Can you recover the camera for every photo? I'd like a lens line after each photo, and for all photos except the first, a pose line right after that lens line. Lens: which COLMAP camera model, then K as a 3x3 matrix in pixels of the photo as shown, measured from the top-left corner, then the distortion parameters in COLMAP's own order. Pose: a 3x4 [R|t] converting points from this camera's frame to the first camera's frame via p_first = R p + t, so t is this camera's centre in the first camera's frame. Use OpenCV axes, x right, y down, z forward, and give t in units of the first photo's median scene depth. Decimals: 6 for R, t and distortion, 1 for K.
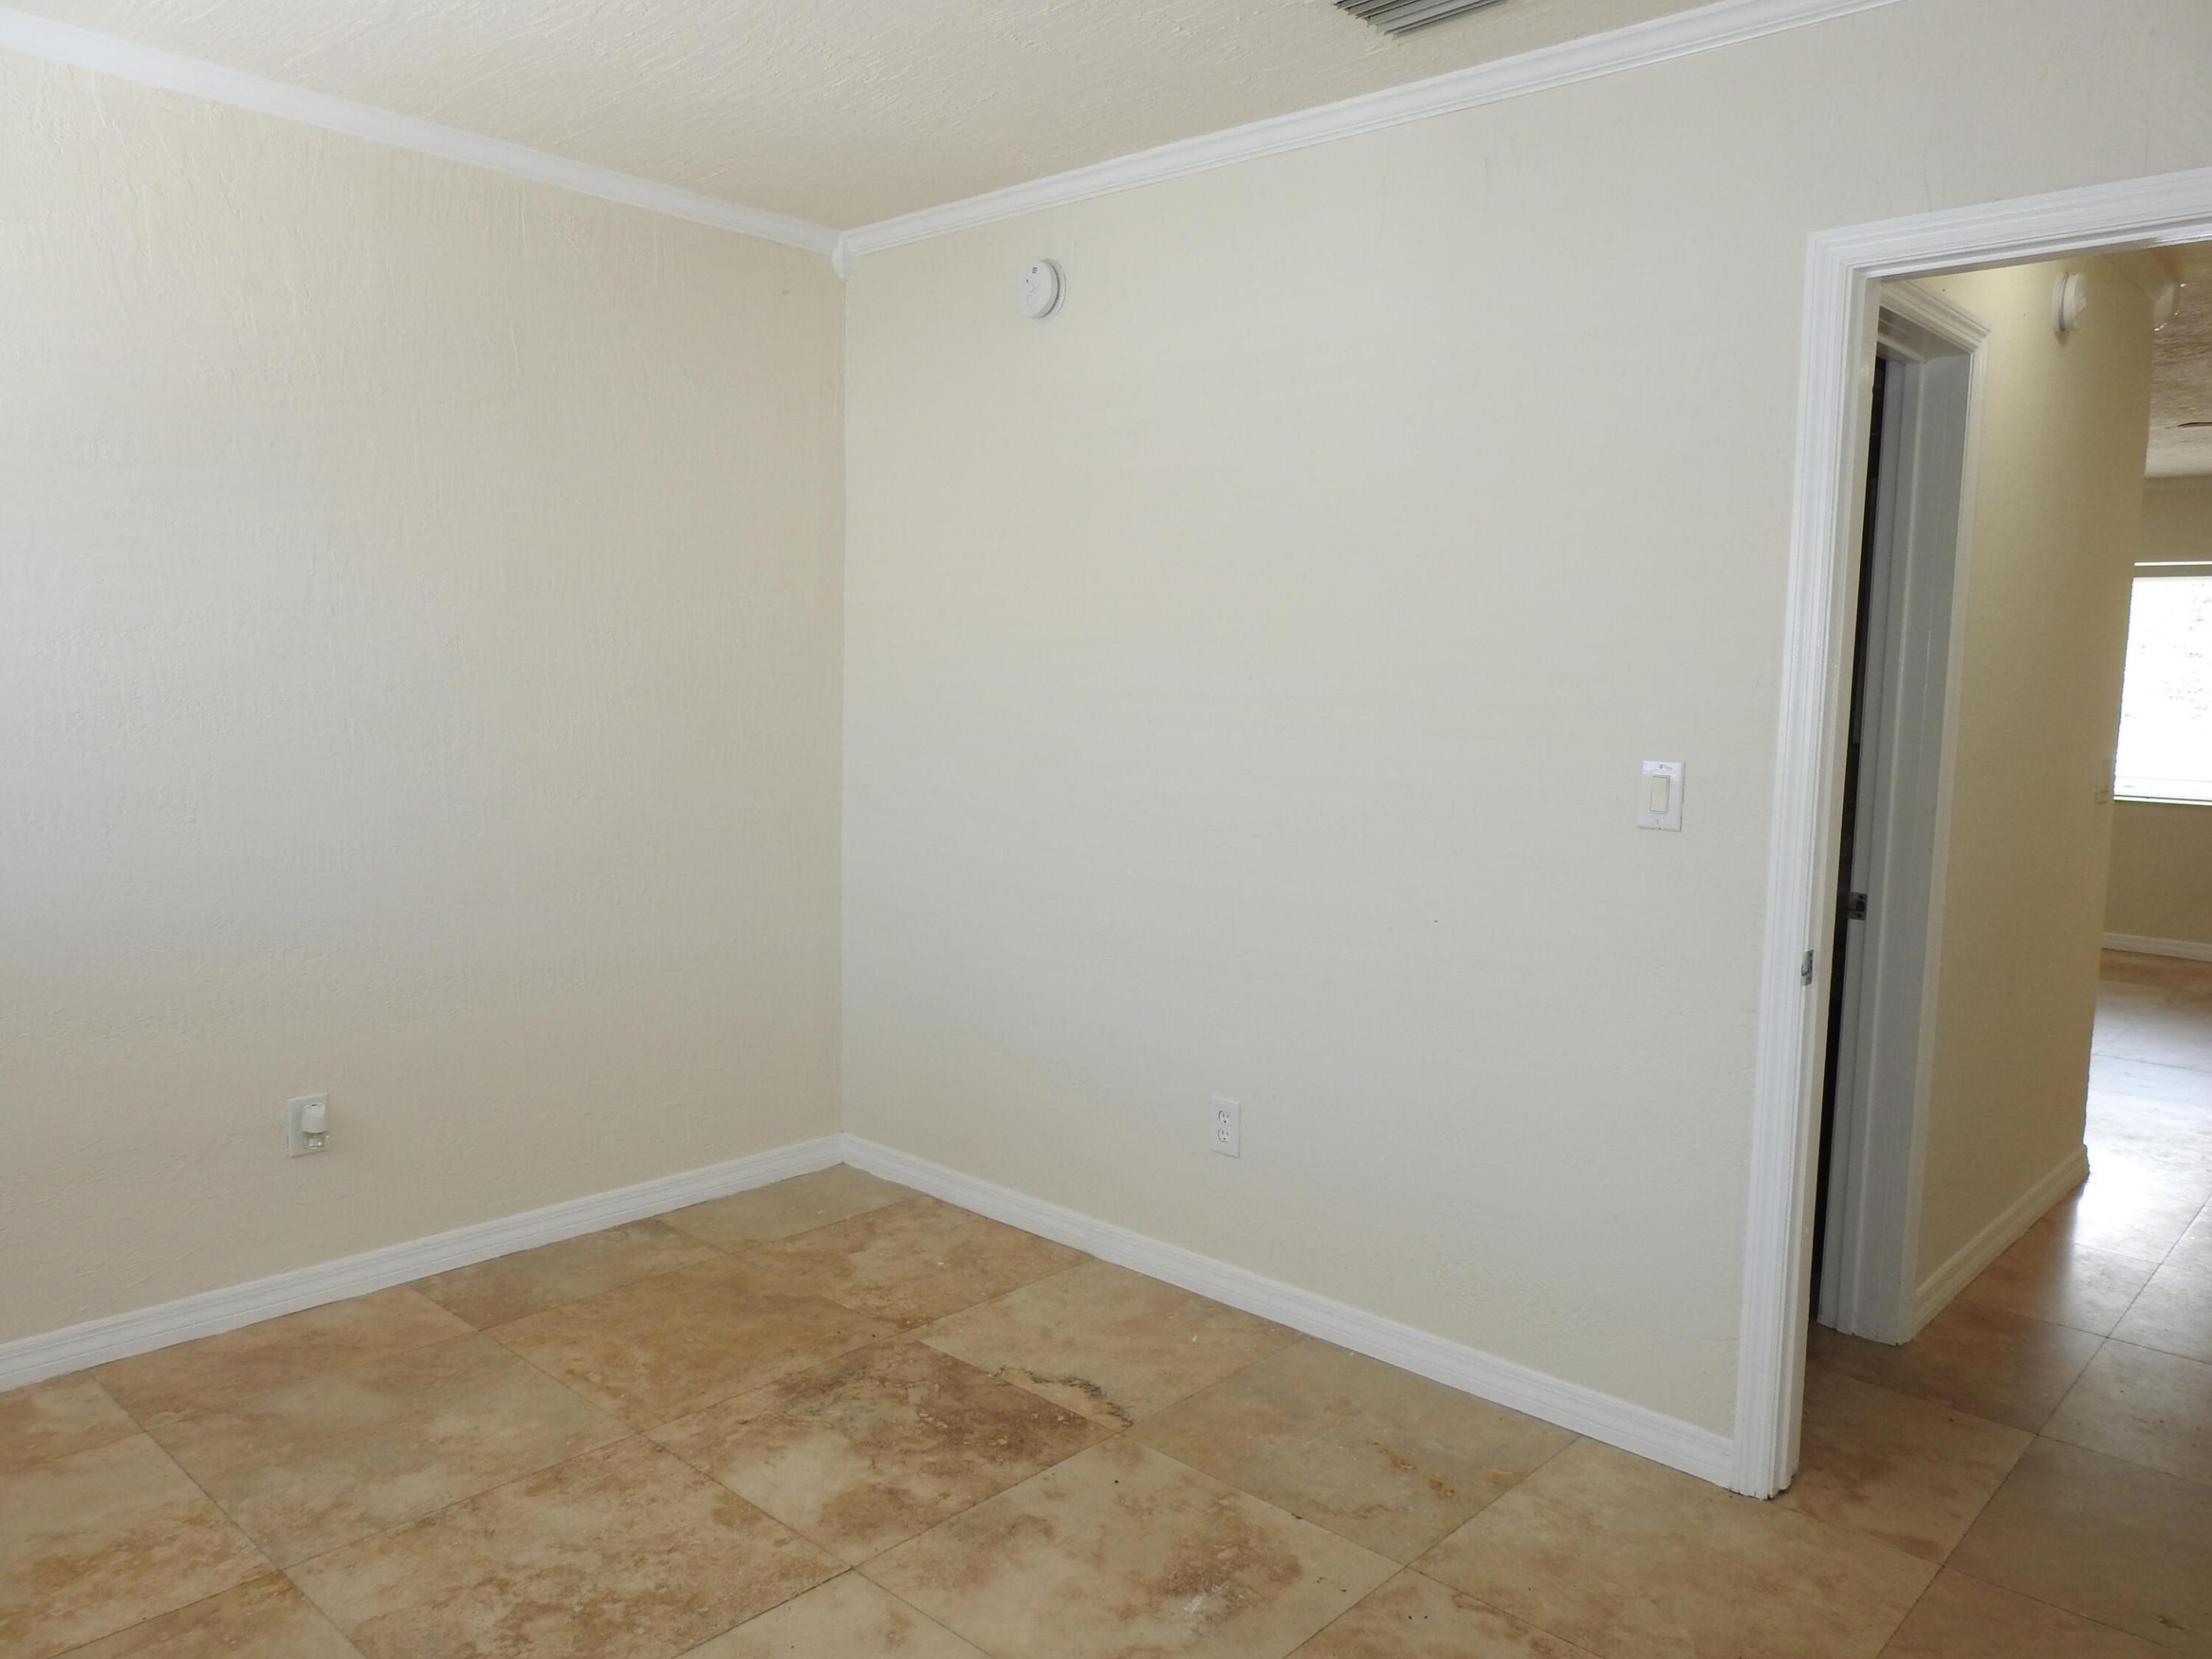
lens RADIAL K [[1590.2, 0, 1105.1], [0, 1590.2, 830.9], [0, 0, 1]] dist [-0.001584, 0.003237]
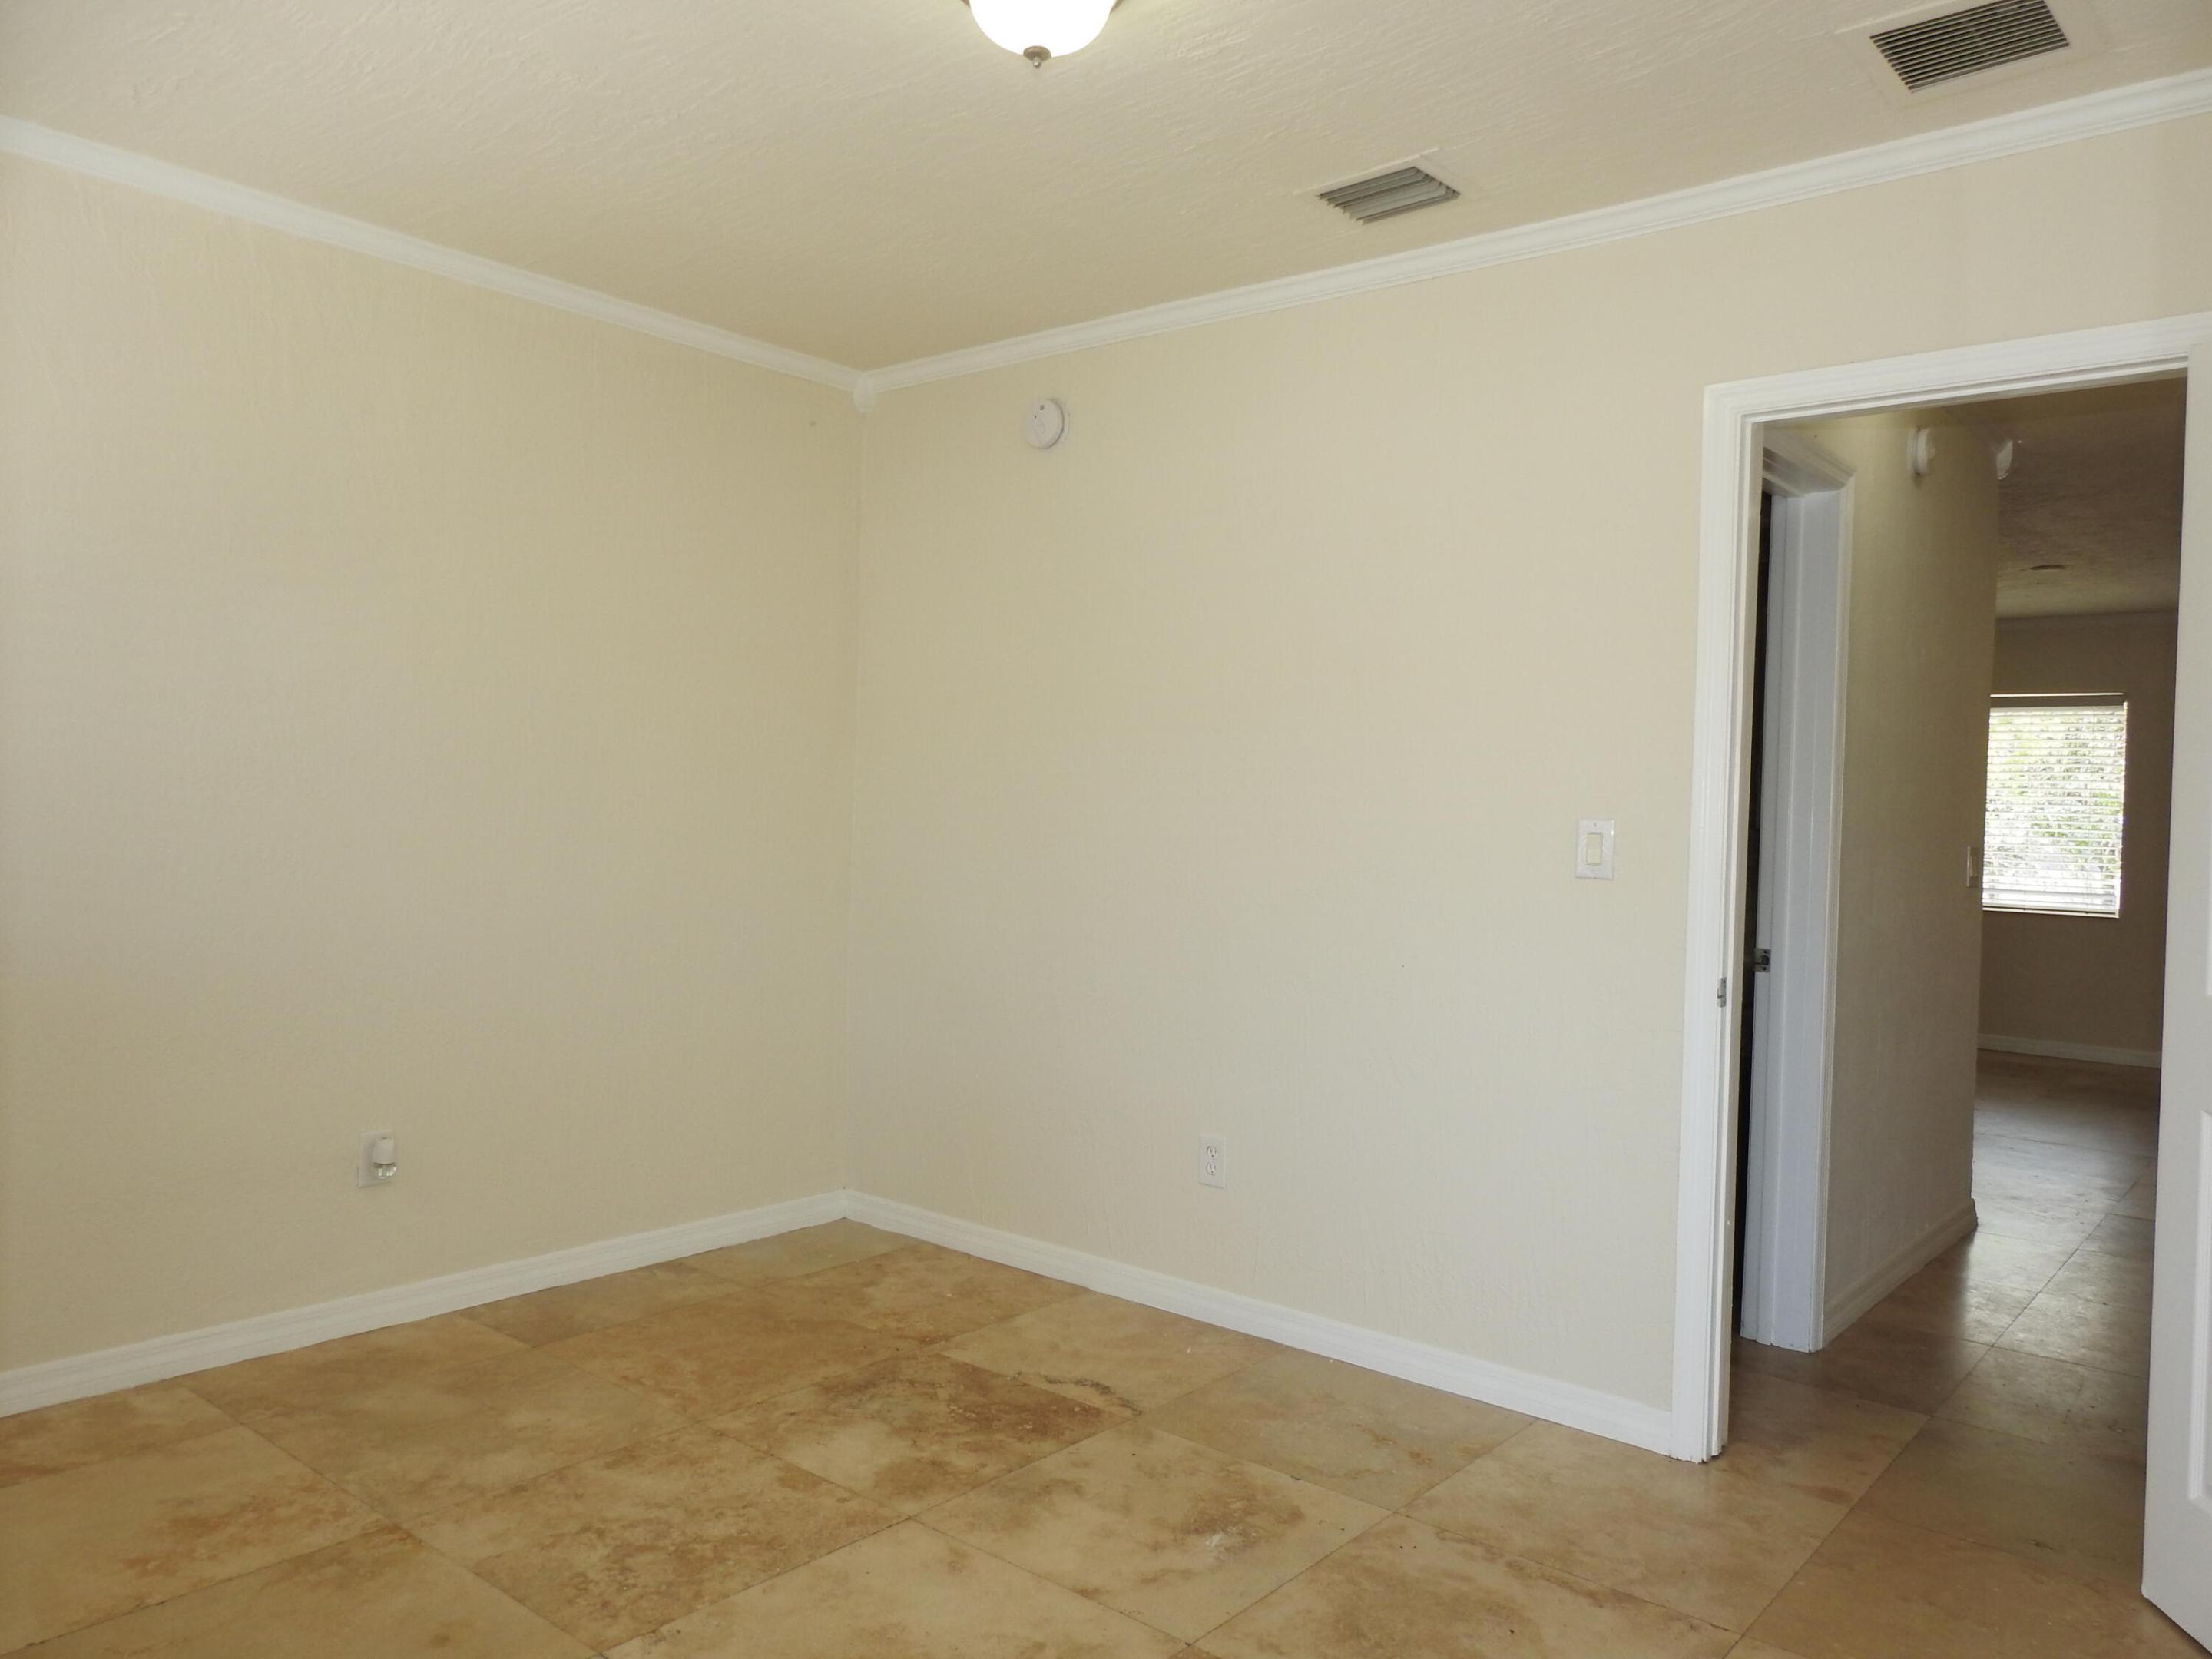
lens RADIAL K [[1590.2, 0, 1104.0], [0, 1590.2, 831.7], [0, 0, 1]] dist [-0.001584, 0.003237]
pose [[0.998783, 0.006910, 0.048840, -0.069170], [-0.002656, 0.996237, -0.086631, 0.065591], [-0.049255, 0.086396, 0.995043, -0.149486]]
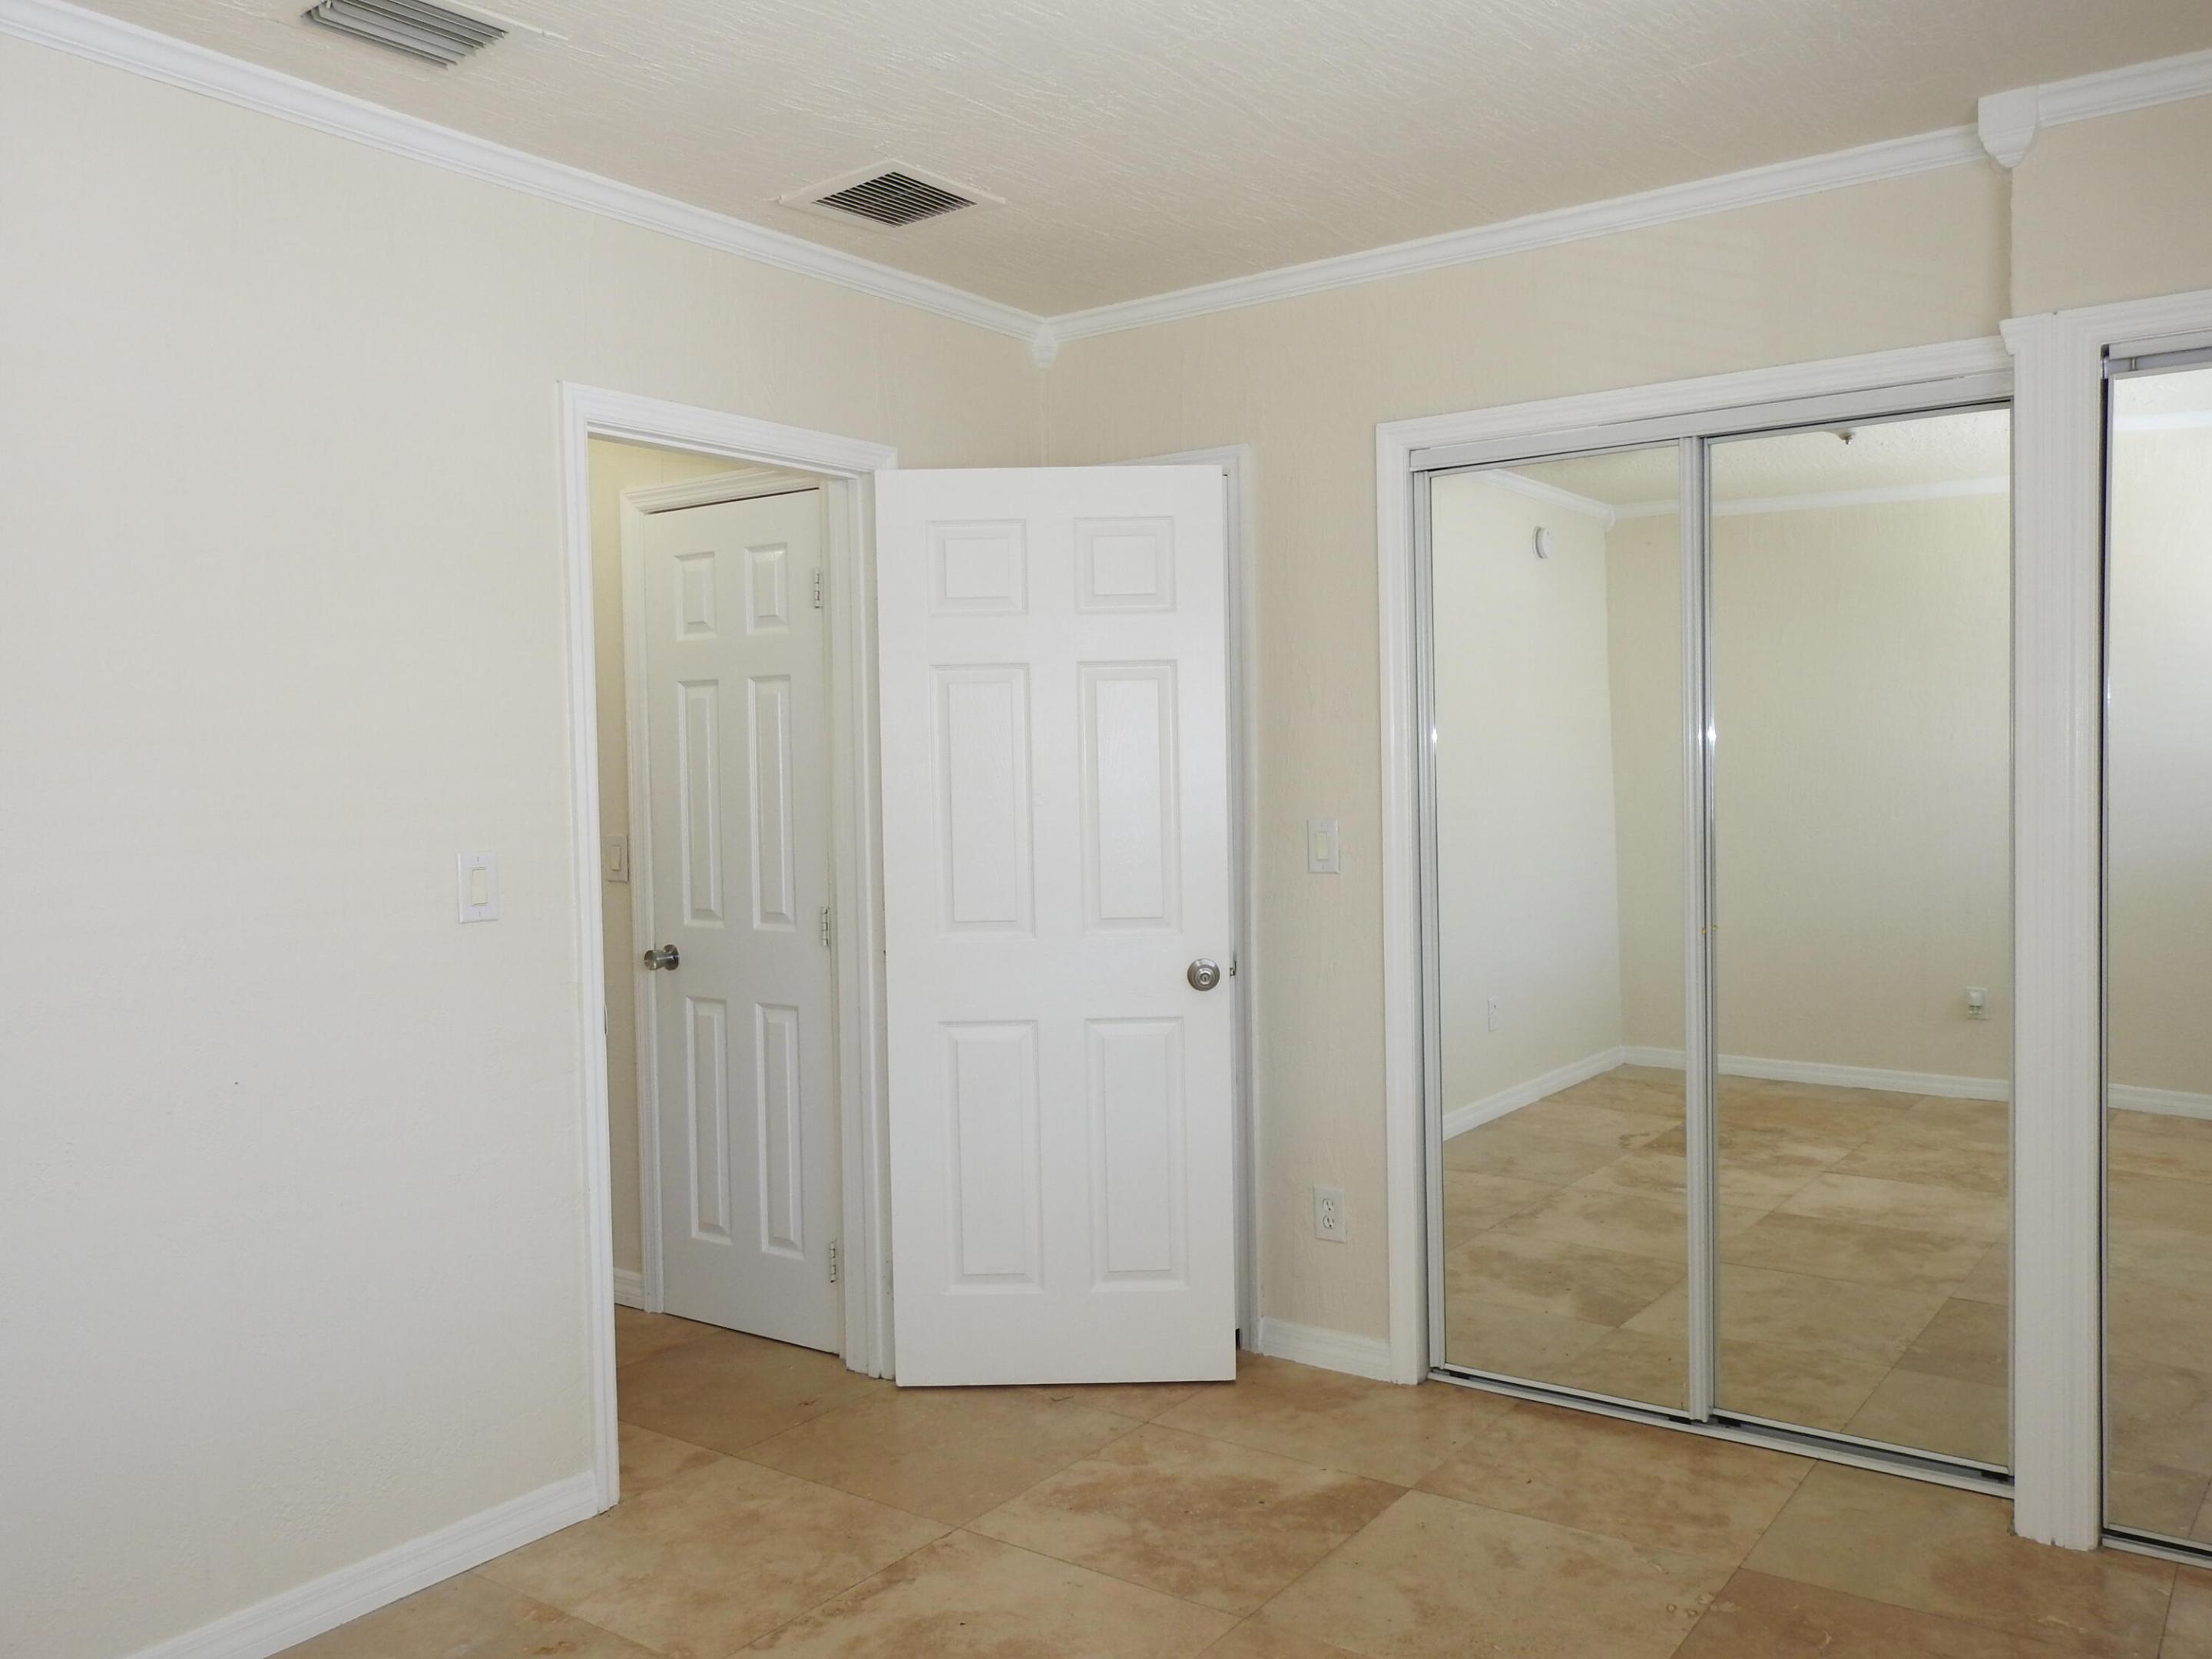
lens RADIAL K [[1762.6, 0, 1105.5], [0, 1762.6, 826.9], [0, 0, 1]] dist [0.005582, 0.002633]
pose [[-0.126922, -0.057080, 0.990269, -0.789341], [0.116664, 0.990555, 0.072049, -0.092807], [-0.985028, 0.124674, -0.119064, 0.720140]]
